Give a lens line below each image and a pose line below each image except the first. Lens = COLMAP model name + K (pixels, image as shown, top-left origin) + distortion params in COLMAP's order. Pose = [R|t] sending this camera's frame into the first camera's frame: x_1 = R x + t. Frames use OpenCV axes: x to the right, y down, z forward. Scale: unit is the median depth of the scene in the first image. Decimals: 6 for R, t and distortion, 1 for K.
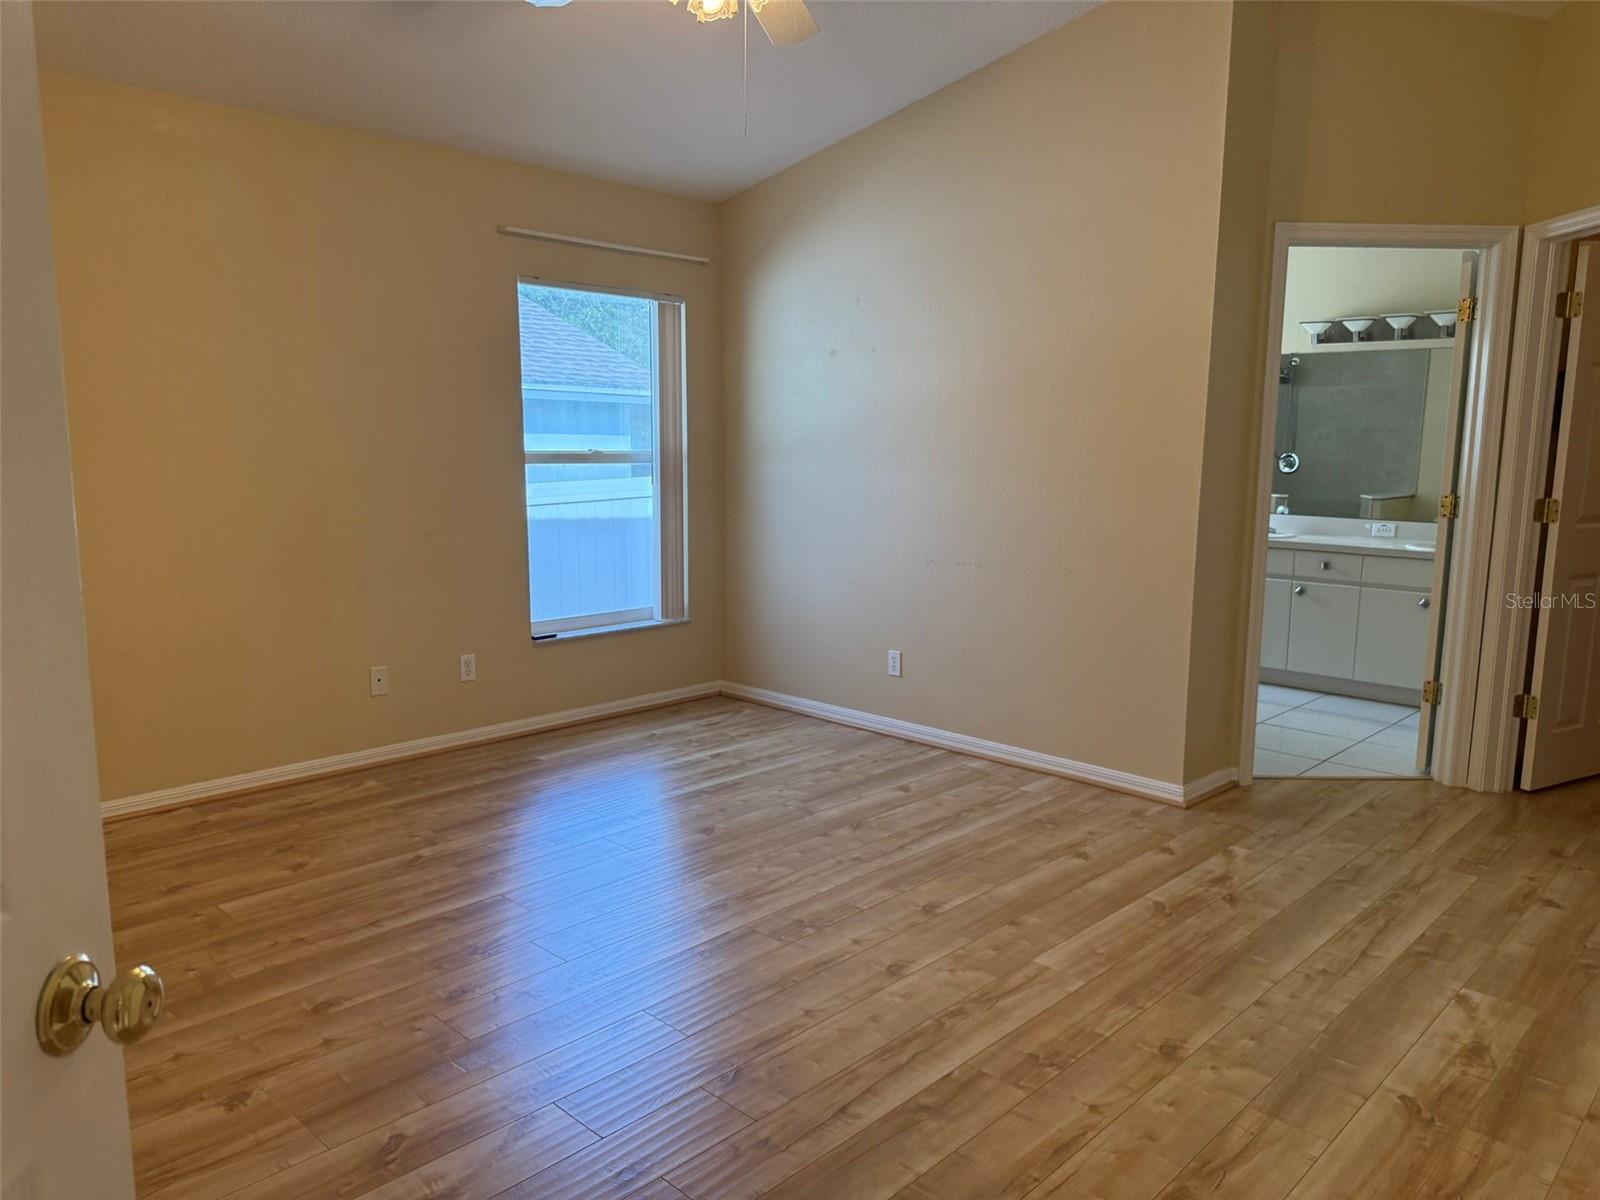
lens RADIAL K [[1131.1, 0, 805.4], [0, 1131.1, 600.4], [0, 0, 1]] dist [0.096495, -0.152719]
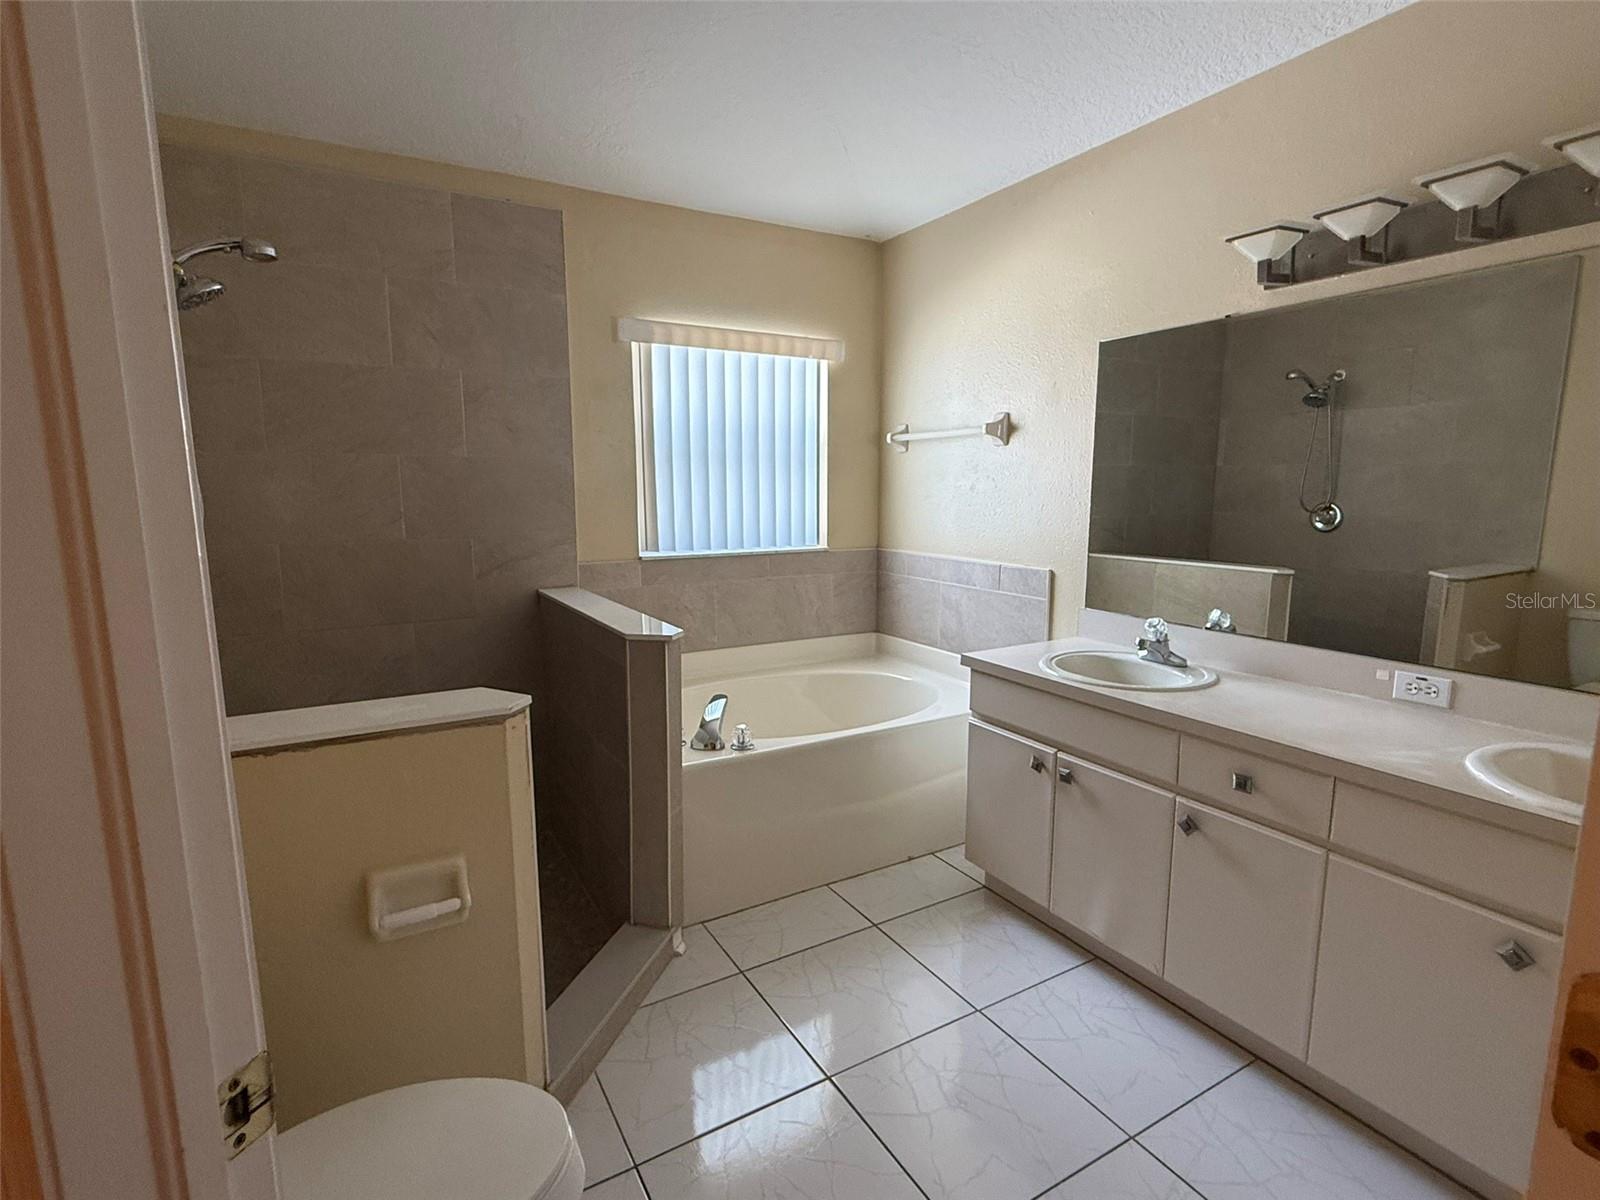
lens RADIAL K [[782.6, 0, 800.0], [0, 782.6, 600.0], [0, 0, 1]] dist [0.003452, -0.001019]
pose [[0.960059, 0.027135, -0.278480, 0.363589], [-0.027104, 0.999625, 0.003961, -0.091831], [0.278483, 0.003745, 0.960434, 0.654341]]
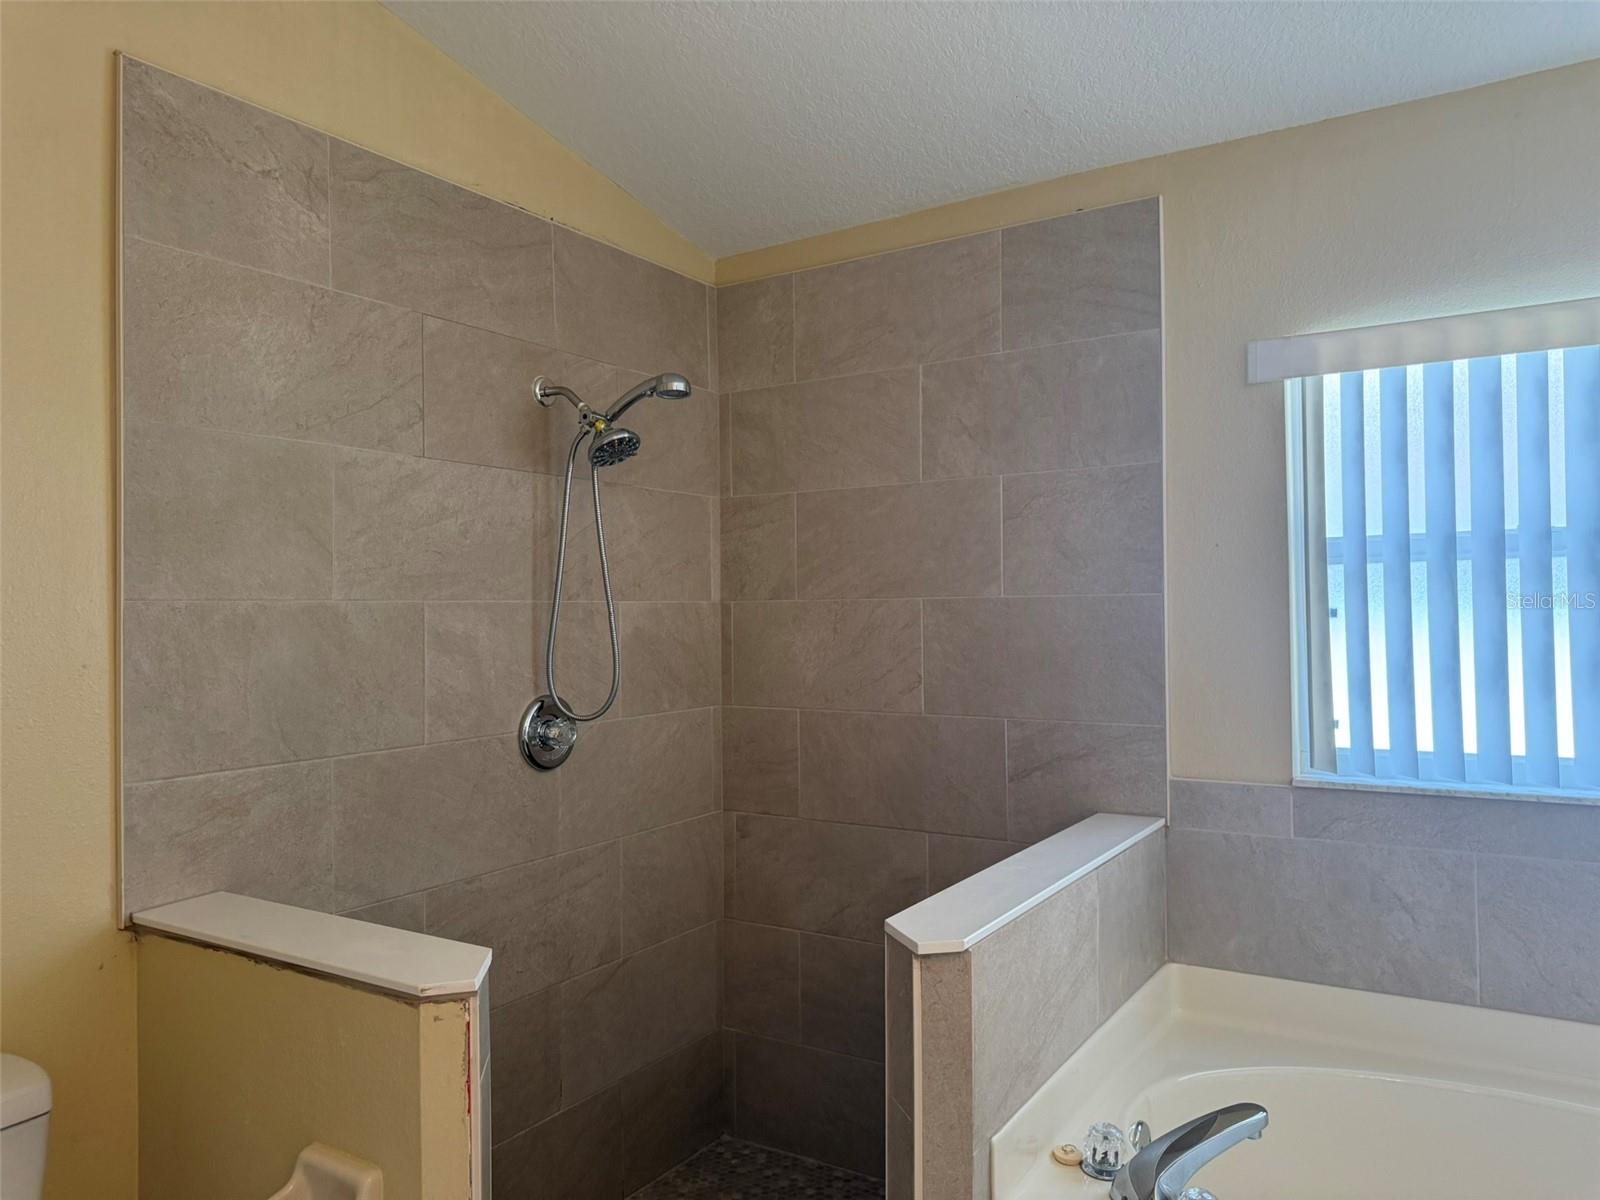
lens RADIAL K [[1131.1, 0, 805.4], [0, 1131.1, 600.4], [0, 0, 1]] dist [0.096495, -0.152719]
pose [[0.196801, -0.023853, -0.980153, 0.464350], [-0.127502, 0.990592, -0.049708, -0.132922], [0.972118, 0.134755, 0.191908, 0.864739]]
